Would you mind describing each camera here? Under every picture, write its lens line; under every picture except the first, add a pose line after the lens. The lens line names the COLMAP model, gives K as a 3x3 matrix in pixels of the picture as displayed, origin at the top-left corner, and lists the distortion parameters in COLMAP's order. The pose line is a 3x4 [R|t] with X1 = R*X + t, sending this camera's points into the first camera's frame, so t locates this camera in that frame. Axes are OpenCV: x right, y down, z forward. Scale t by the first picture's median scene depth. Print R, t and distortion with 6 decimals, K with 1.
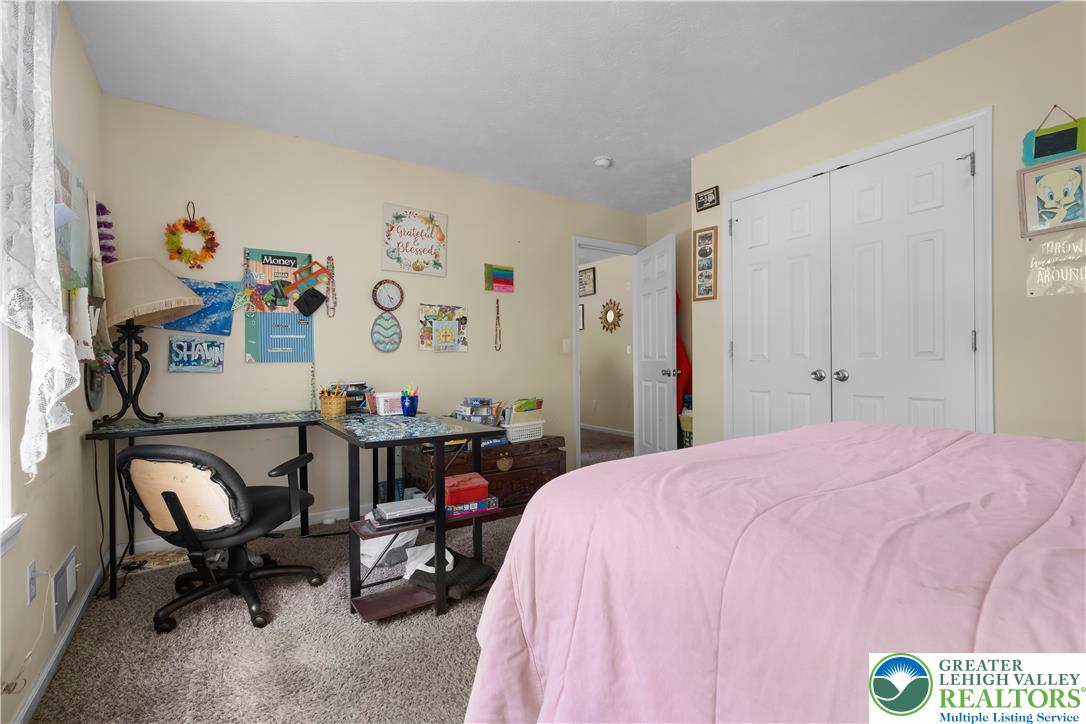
lens RADIAL K [[491.6, 0, 545.8], [0, 491.6, 364.4], [0, 0, 1]] dist [-0.007754, 0.003630]
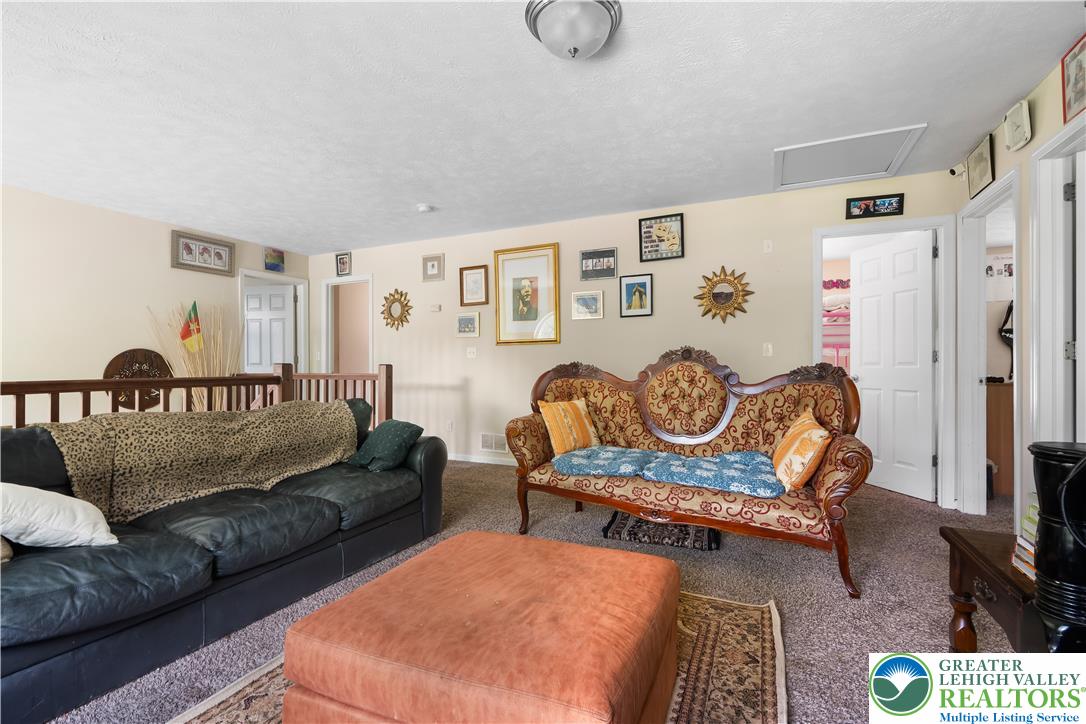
lens RADIAL K [[491.6, 0, 544.0], [0, 491.6, 362.3], [0, 0, 1]] dist [-0.007754, 0.003630]
pose [[0.857497, -0.006944, 0.514441, -0.353946], [0.008502, 0.999964, -0.000674, -0.012947], [-0.514418, 0.004952, 0.857525, 0.545795]]
